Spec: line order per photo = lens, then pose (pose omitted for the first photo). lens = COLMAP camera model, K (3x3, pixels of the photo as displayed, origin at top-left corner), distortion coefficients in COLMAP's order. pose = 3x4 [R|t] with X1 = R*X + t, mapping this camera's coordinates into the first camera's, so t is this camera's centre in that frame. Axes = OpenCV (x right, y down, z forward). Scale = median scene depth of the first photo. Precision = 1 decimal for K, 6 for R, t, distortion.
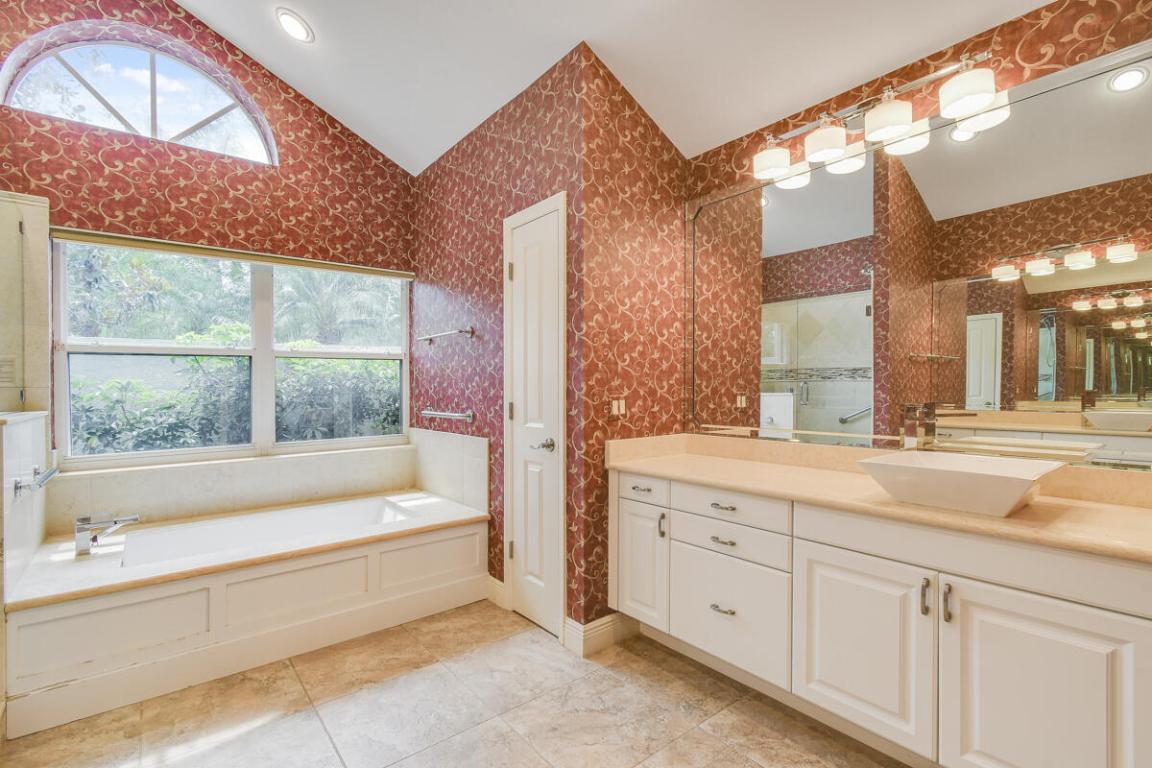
lens RADIAL K [[524.6, 0, 595.7], [0, 524.6, 369.3], [0, 0, 1]] dist [0.001476, 0.000116]
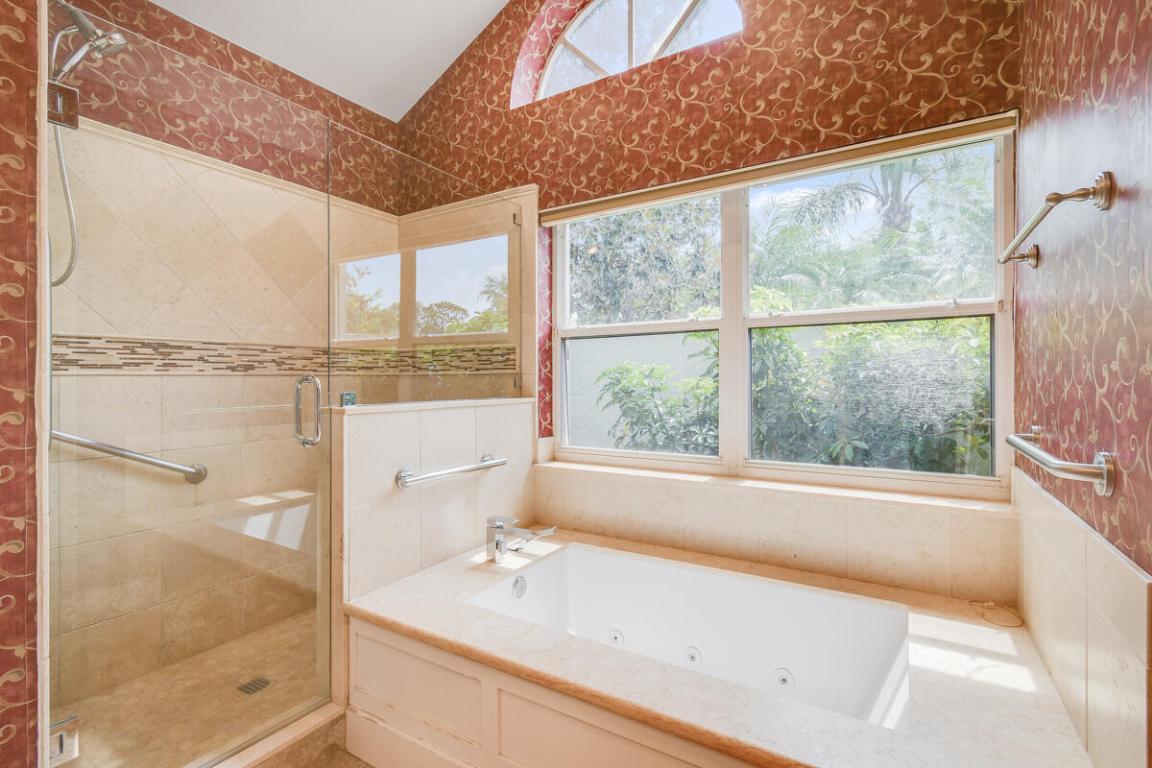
lens RADIAL K [[537.8, 0, 575.3], [0, 537.8, 374.1], [0, 0, 1]] dist [0.005395, 0.000314]
pose [[0.309962, 0.003196, -0.950744, -0.041869], [0.032234, 0.999384, 0.013868, 0.018893], [0.950202, -0.034945, 0.309668, 0.623717]]
